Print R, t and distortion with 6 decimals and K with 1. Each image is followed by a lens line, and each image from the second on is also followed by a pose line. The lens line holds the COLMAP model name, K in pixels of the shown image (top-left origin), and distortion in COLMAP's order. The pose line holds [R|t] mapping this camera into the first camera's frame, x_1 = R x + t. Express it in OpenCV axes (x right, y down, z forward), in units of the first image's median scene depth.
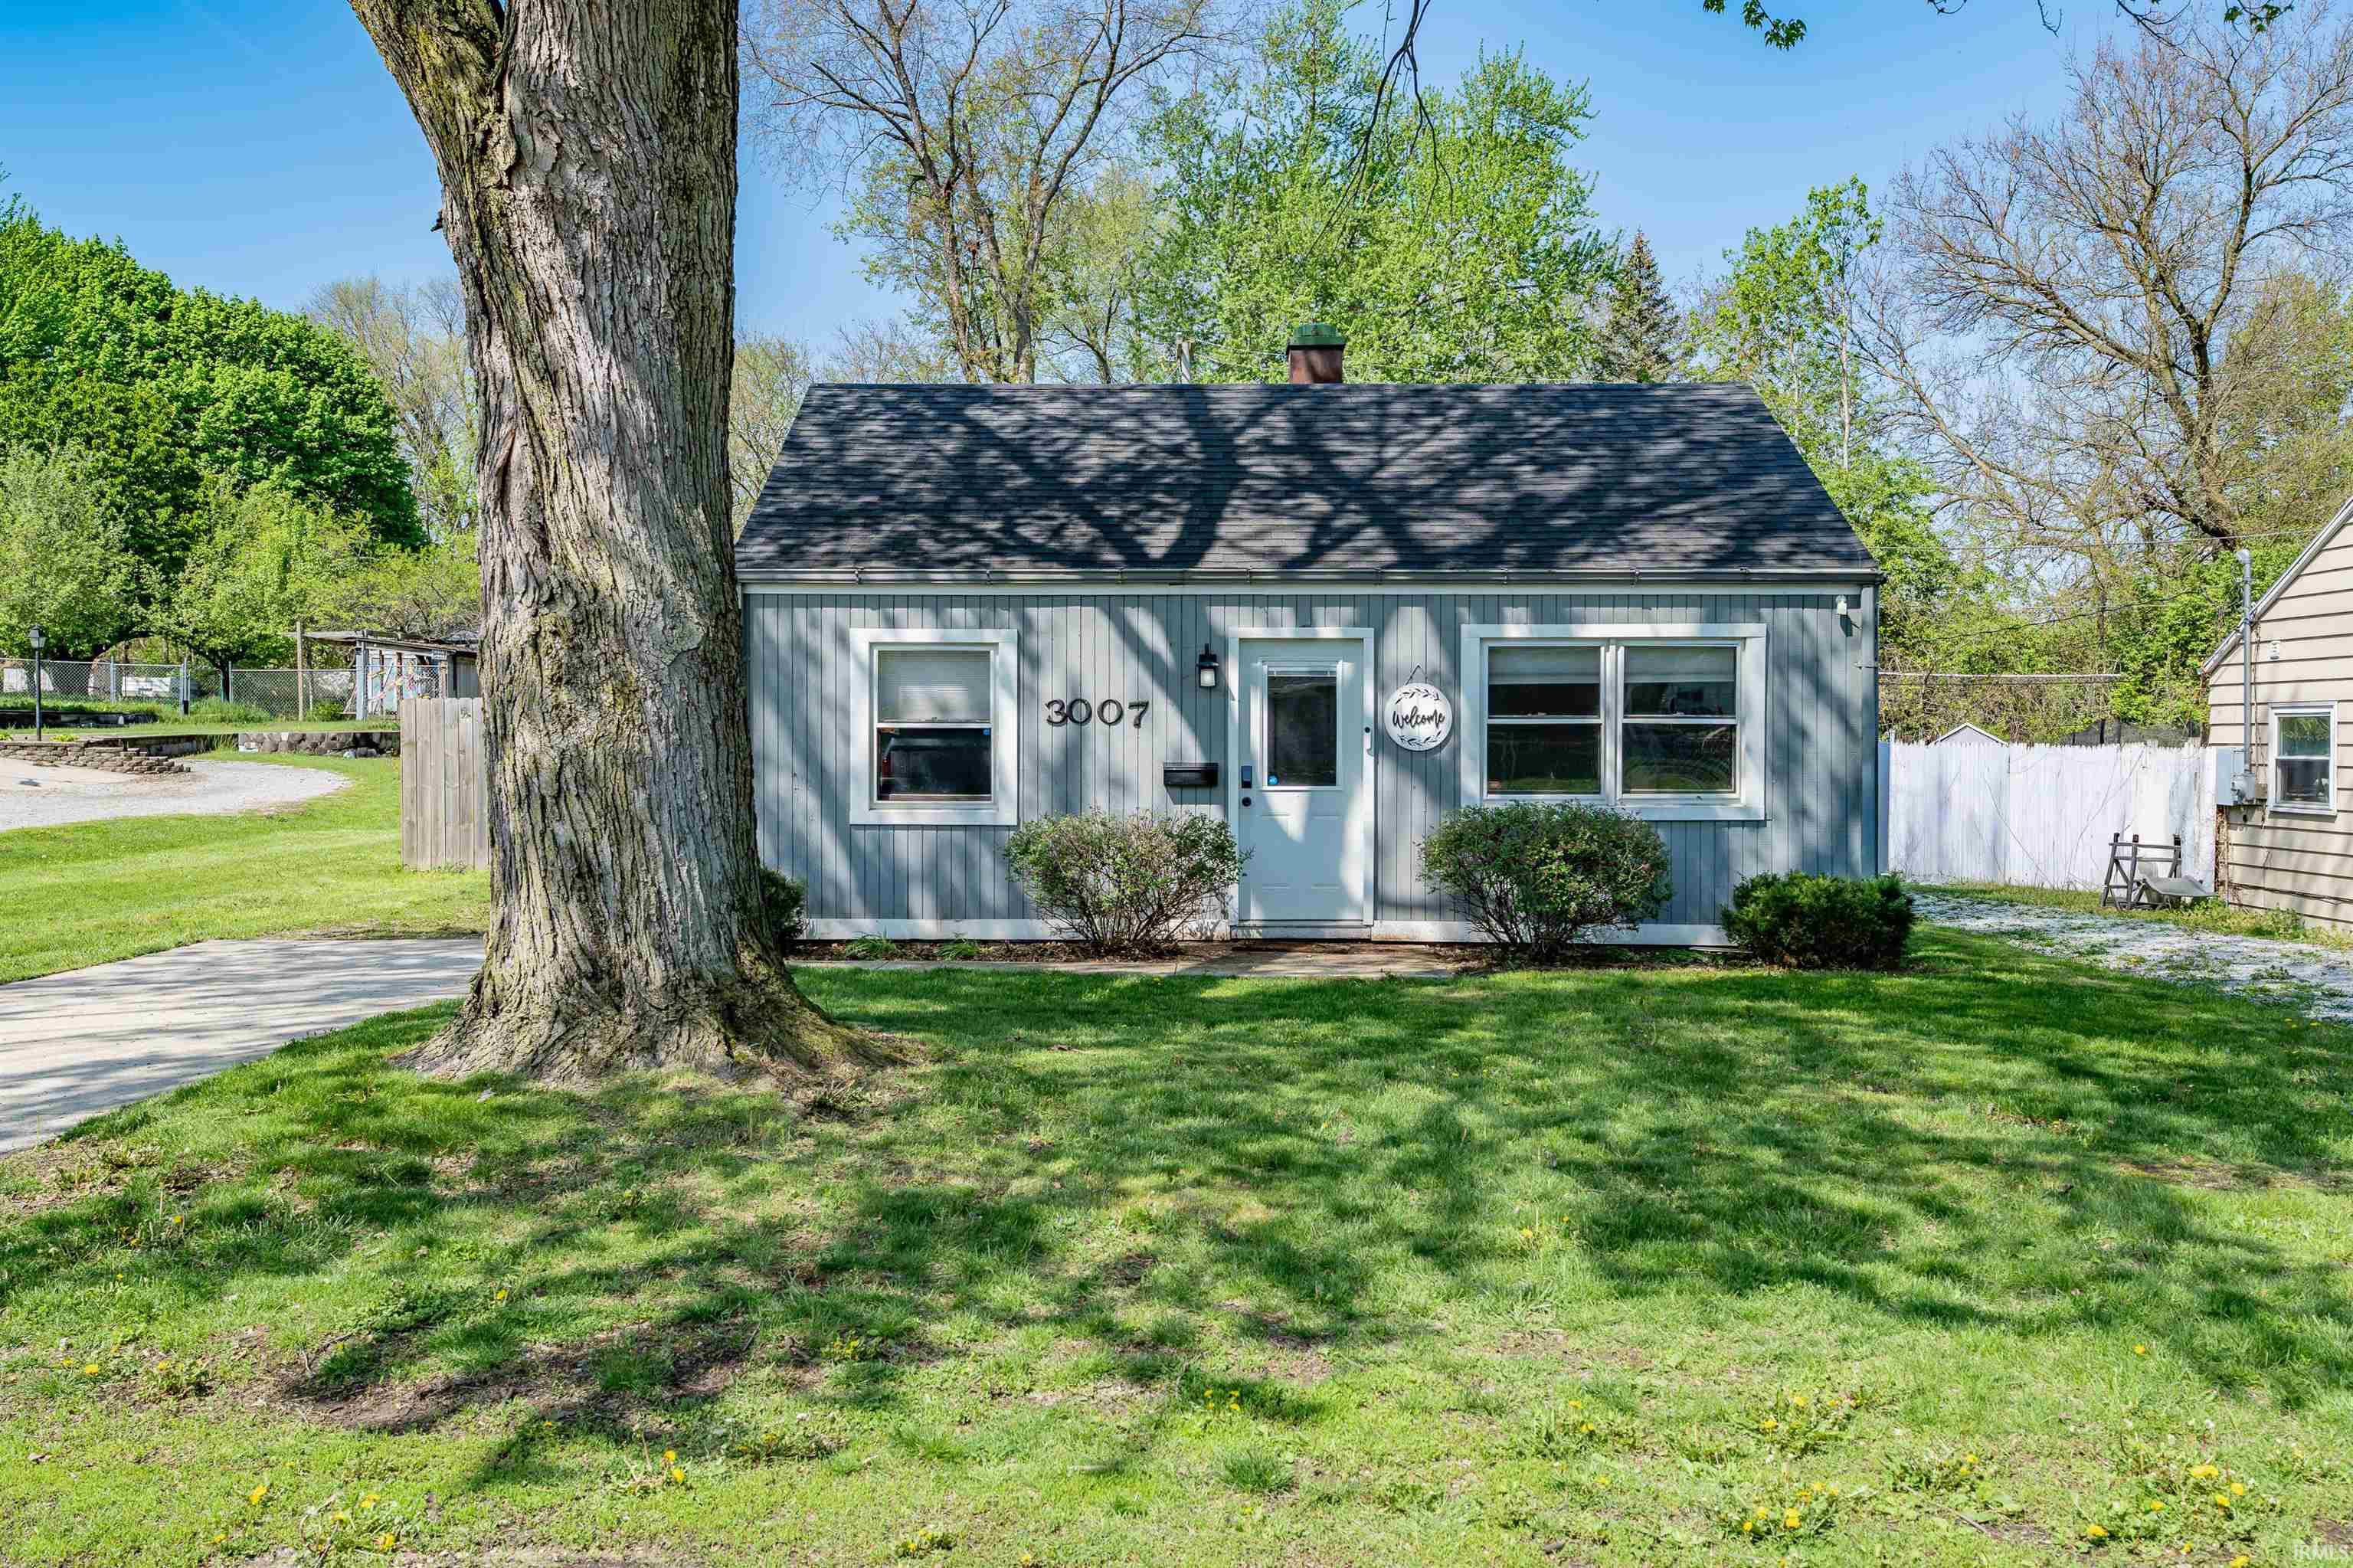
lens RADIAL K [[2317.5, 0, 1364.5], [0, 2317.5, 778.0], [0, 0, 1]] dist [0.073738, 0.000000]
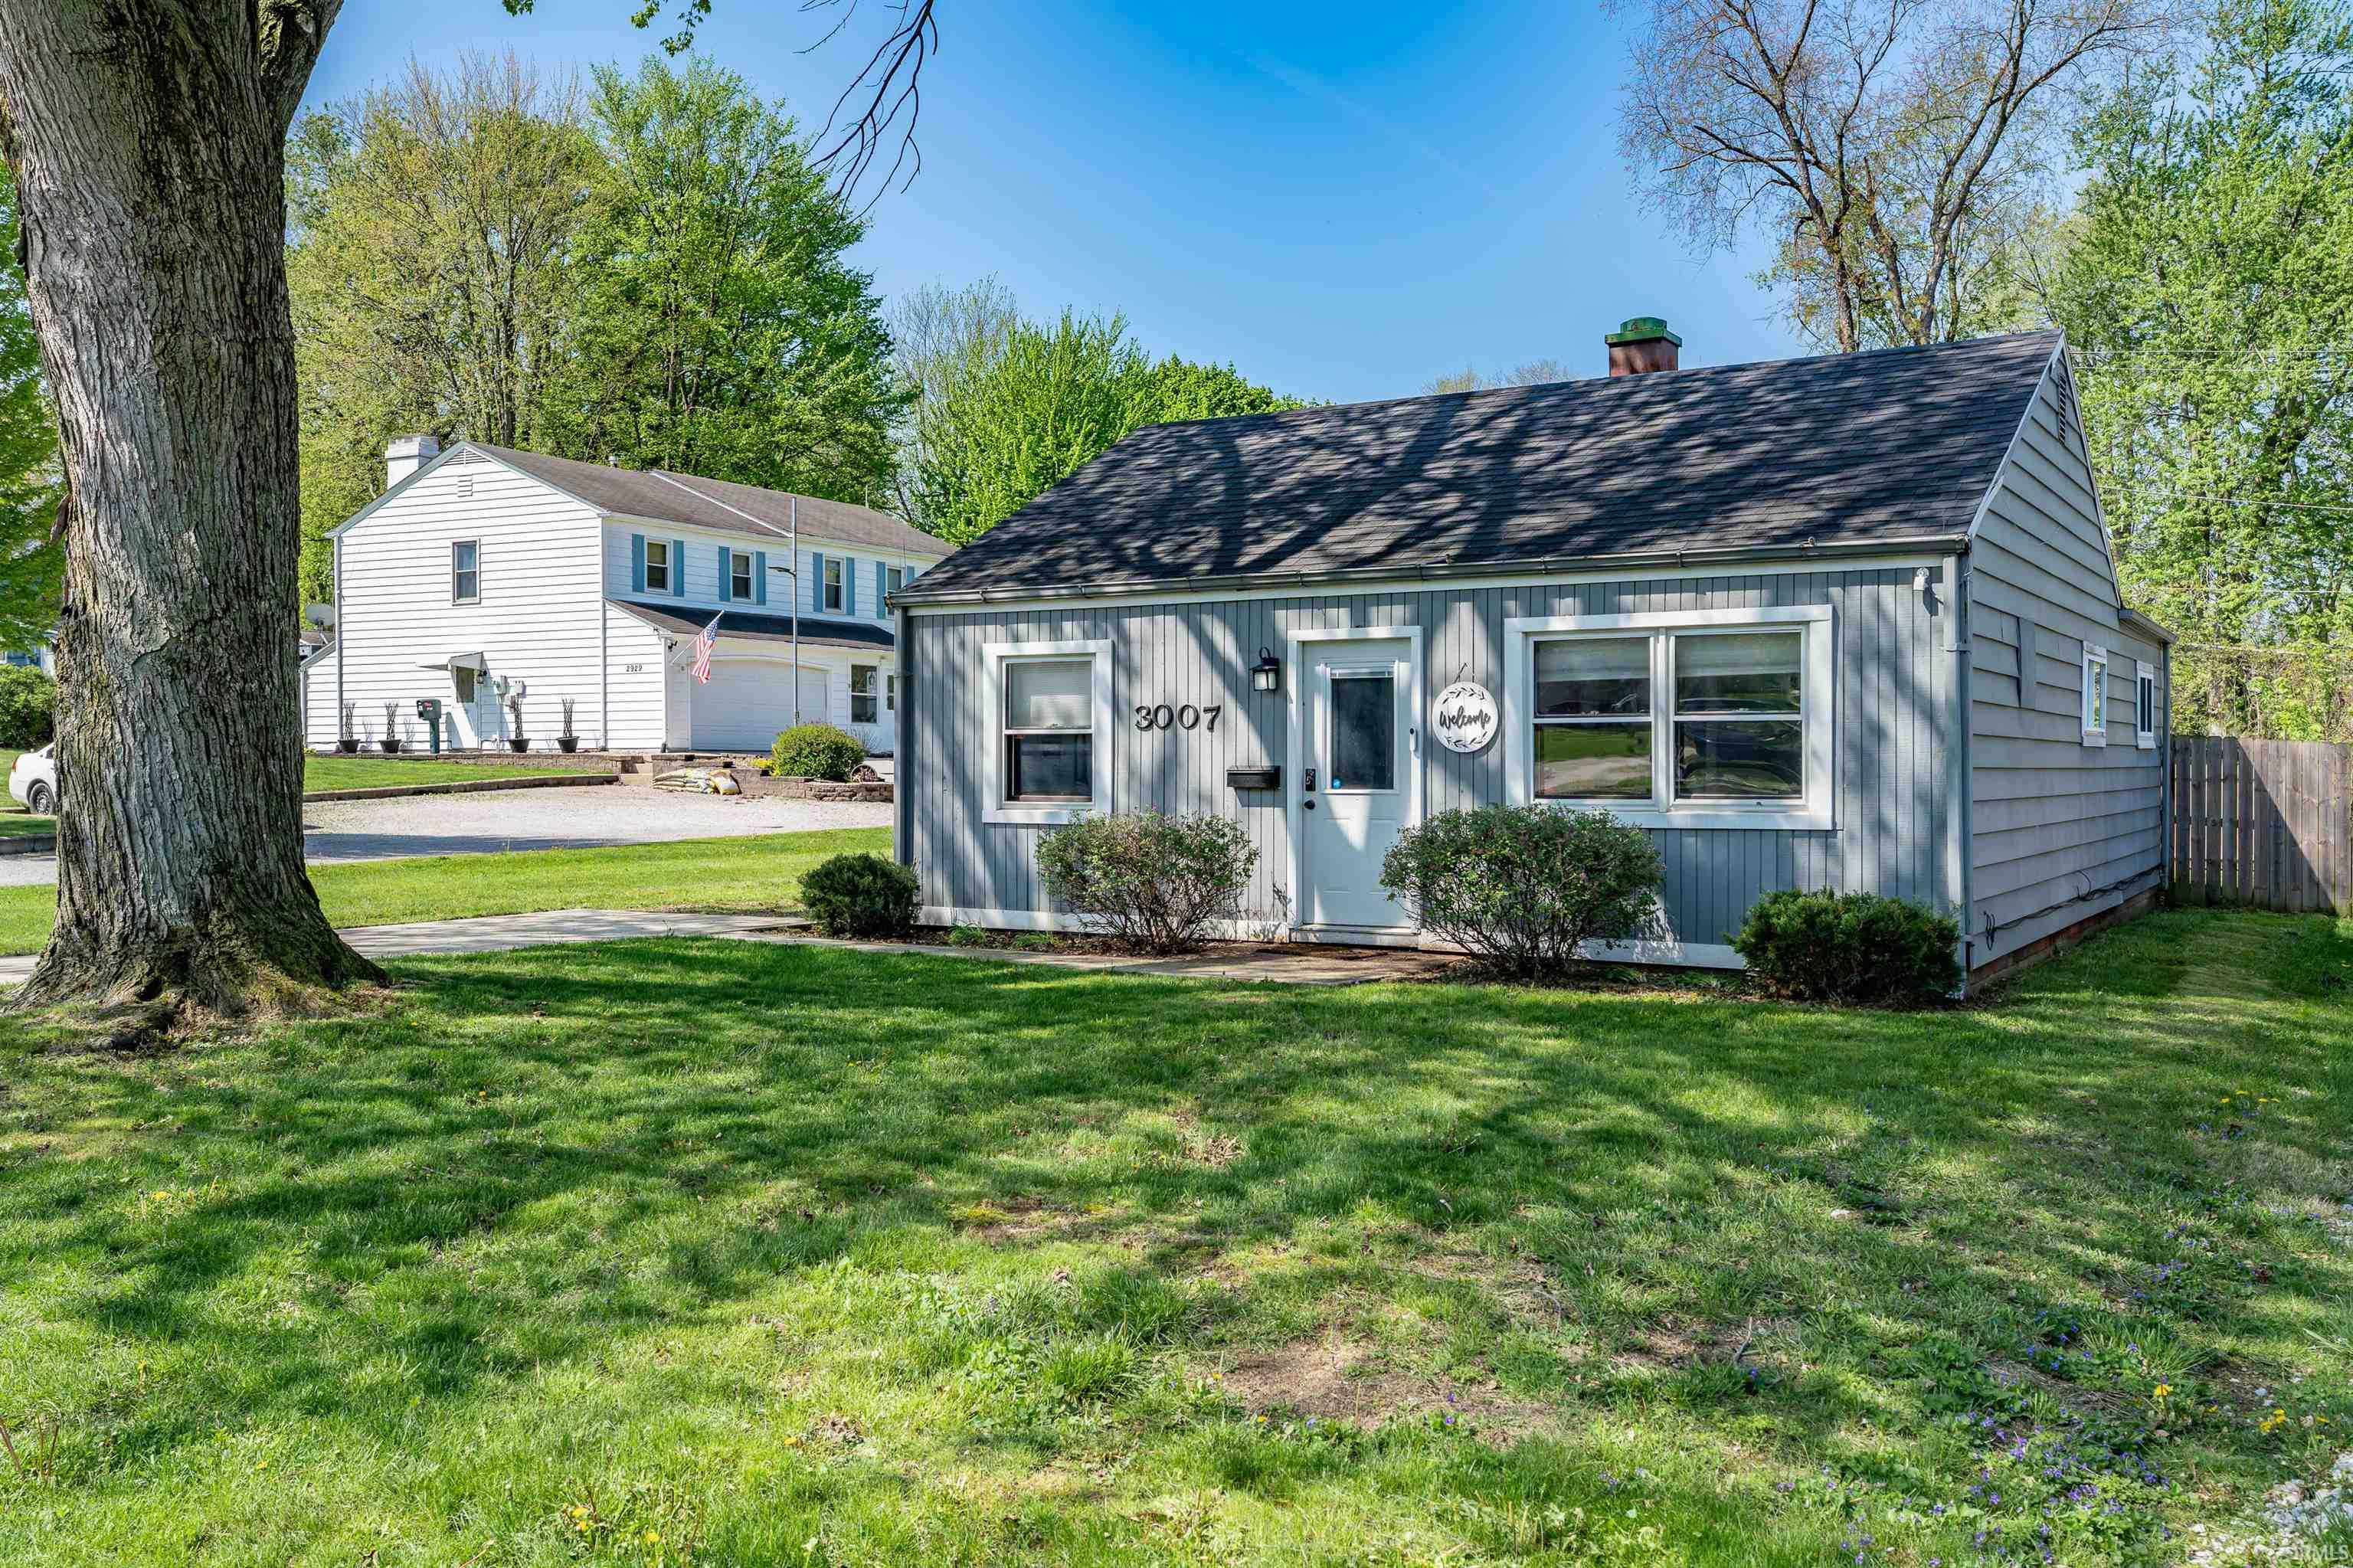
lens RADIAL K [[2182.0, 0, 1188.0], [0, 2182.0, 786.4], [0, 0, 1]] dist [0.043195, -0.000387]
pose [[0.850625, 0.002862, -0.525766, 0.399303], [-0.008091, 0.999938, -0.007646, 0.009819], [0.525711, 0.010758, 0.850595, 0.175699]]
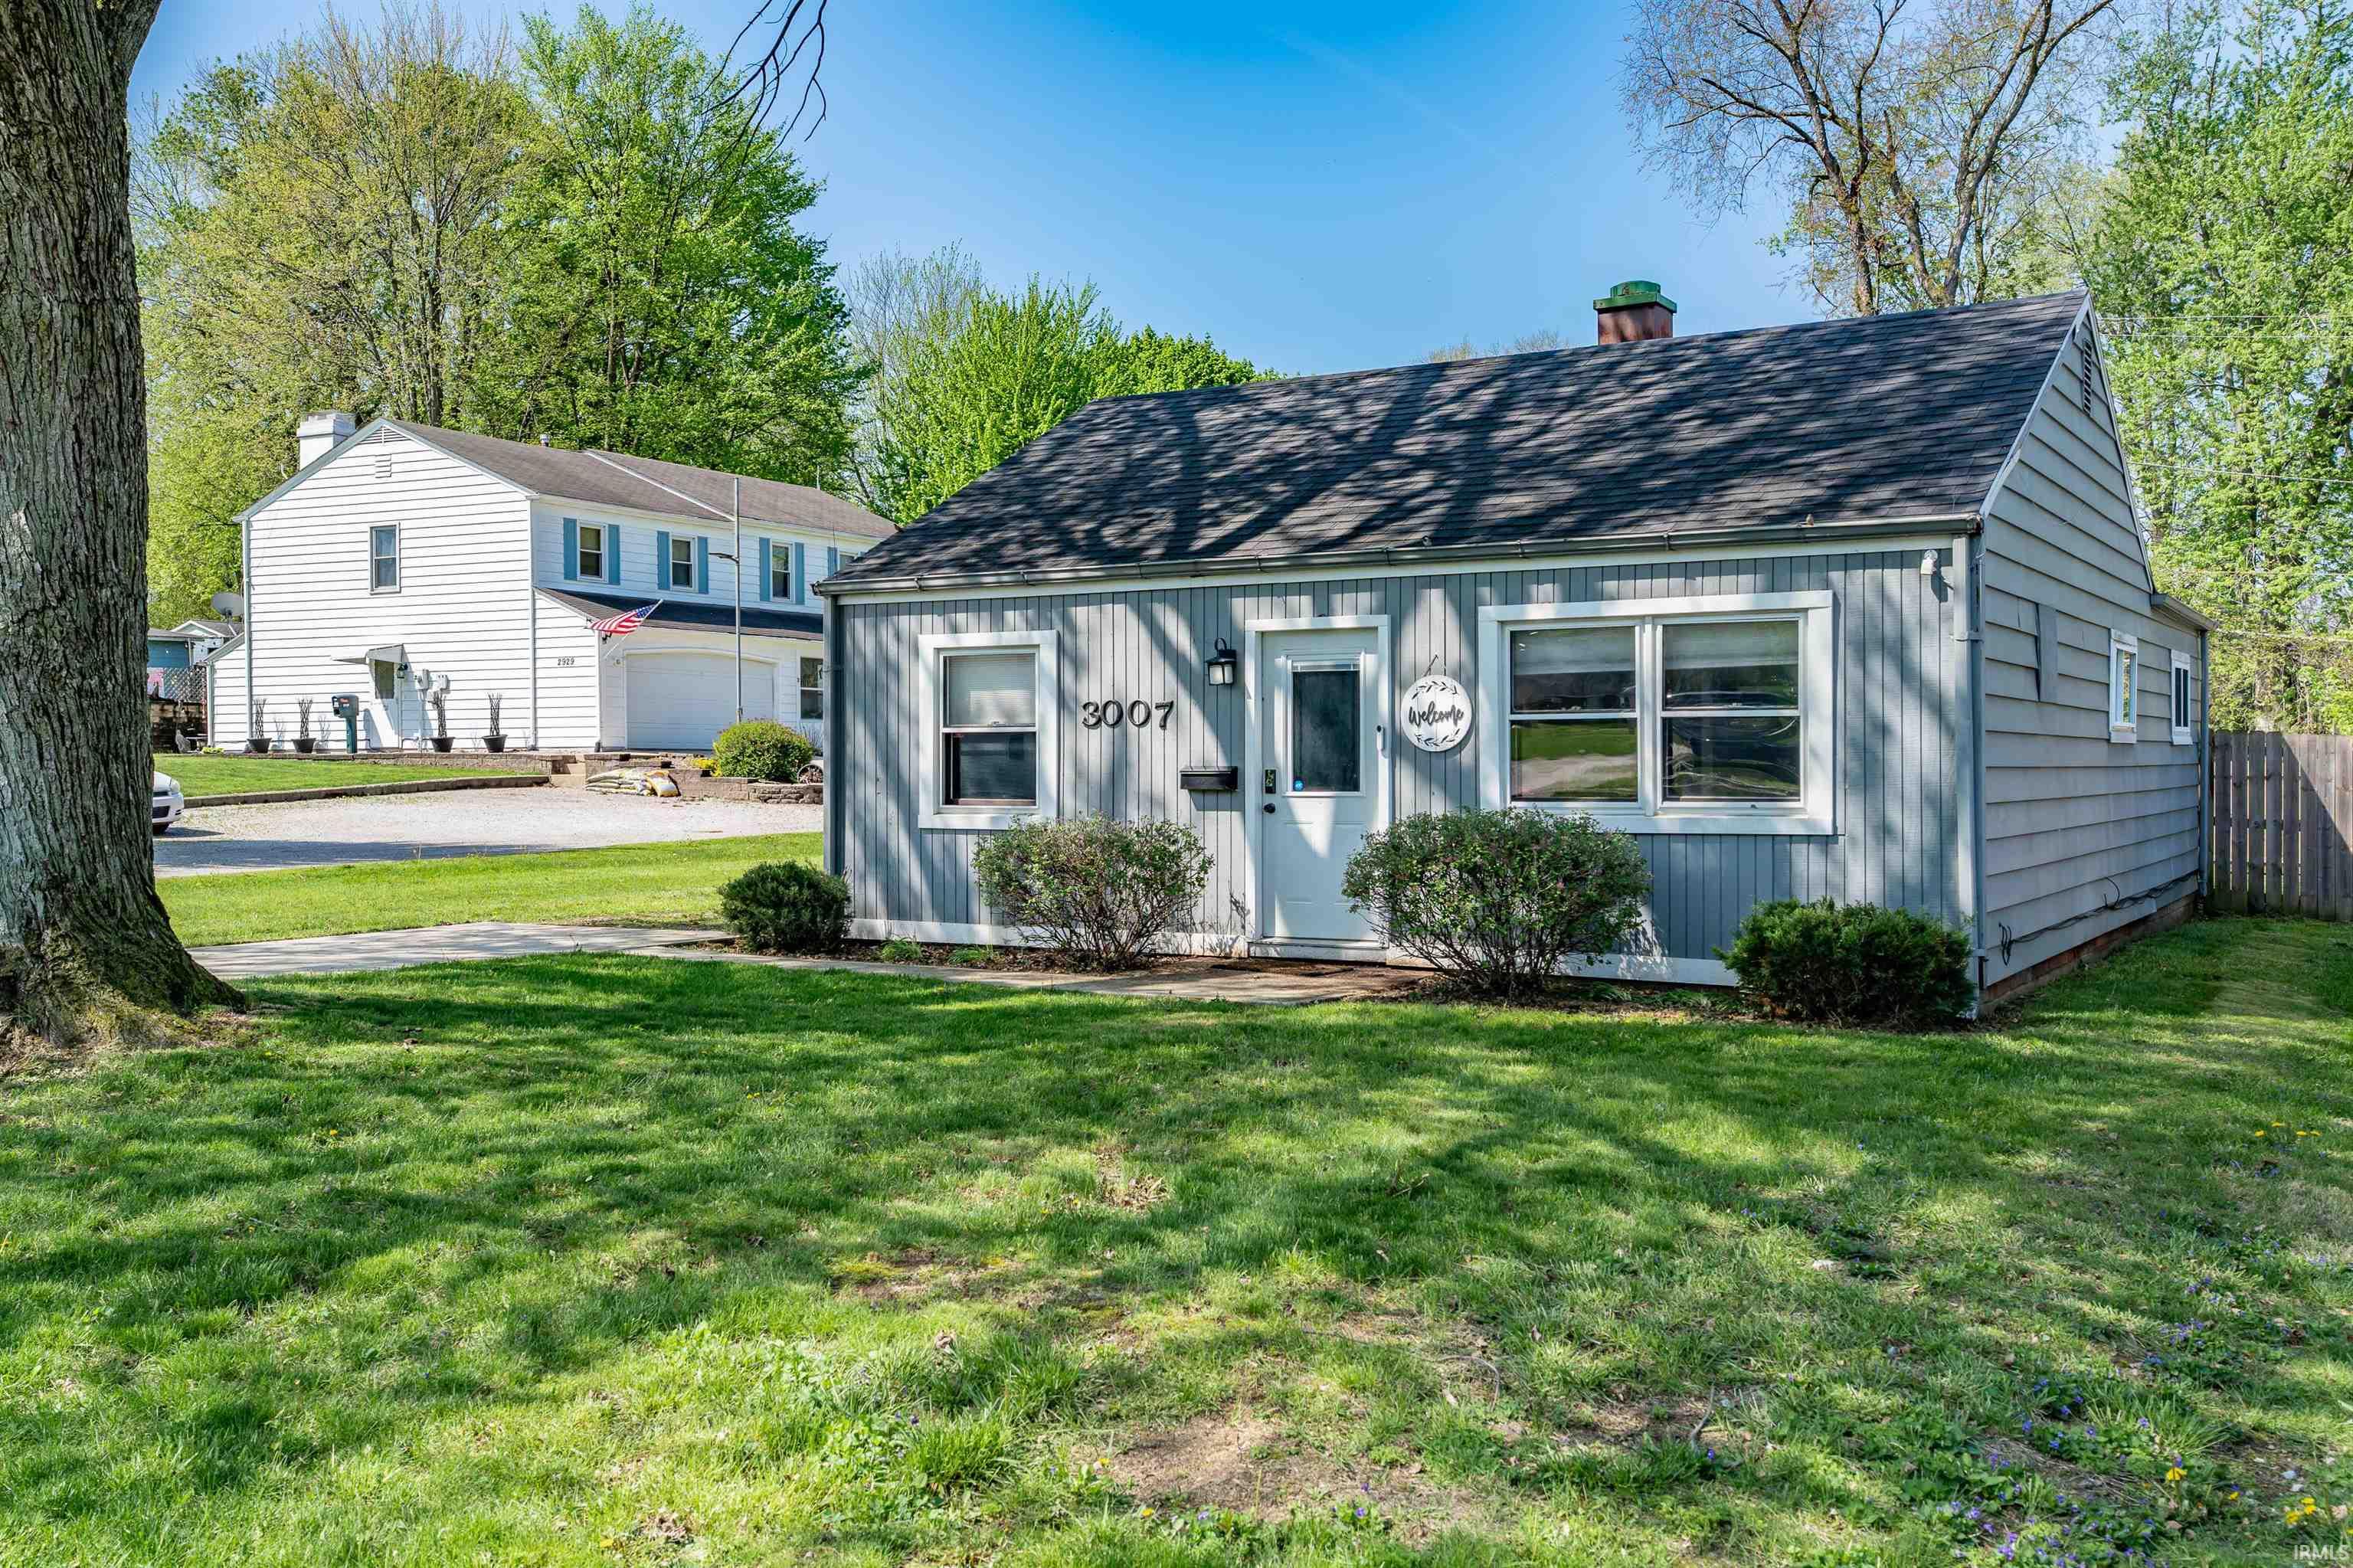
lens RADIAL K [[2317.5, 0, 1172.0], [0, 2317.5, 783.5], [0, 0, 1]] dist [0.073738, 0.000000]
pose [[0.851518, 0.000398, -0.524325, 0.400824], [-0.005784, 0.999946, -0.008634, 0.008473], [0.524293, 0.010385, 0.851475, 0.195890]]
